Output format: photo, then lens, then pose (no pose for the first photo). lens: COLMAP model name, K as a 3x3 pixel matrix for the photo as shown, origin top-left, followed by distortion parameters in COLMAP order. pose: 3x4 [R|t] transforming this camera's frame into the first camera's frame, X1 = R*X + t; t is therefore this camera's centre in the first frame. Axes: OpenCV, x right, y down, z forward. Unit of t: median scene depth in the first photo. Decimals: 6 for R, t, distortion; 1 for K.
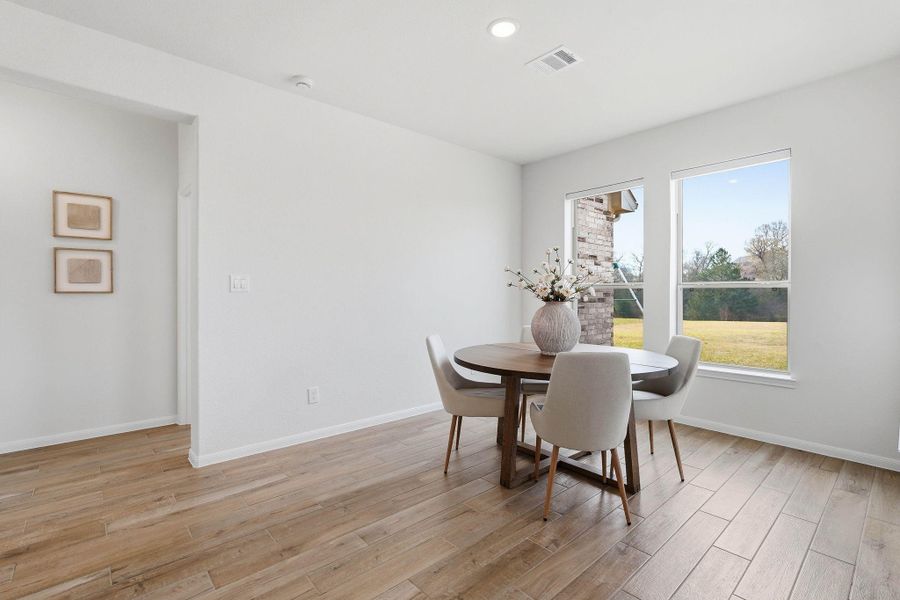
lens RADIAL K [[414.4, 0, 444.3], [0, 414.4, 291.7], [0, 0, 1]] dist [-0.008930, 0.003534]
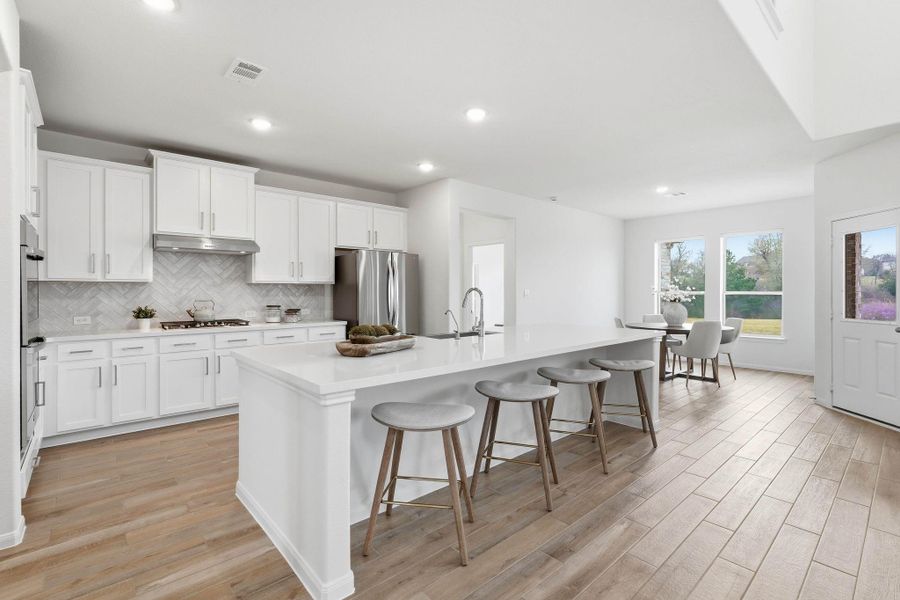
lens RADIAL K [[414.4, 0, 429.5], [0, 414.4, 294.3], [0, 0, 1]] dist [-0.008930, 0.003534]
pose [[0.999915, 0.001641, -0.012942, -0.507527], [-0.001484, 0.999926, 0.012061, -0.020902], [0.012961, -0.012041, 0.999844, -0.610140]]
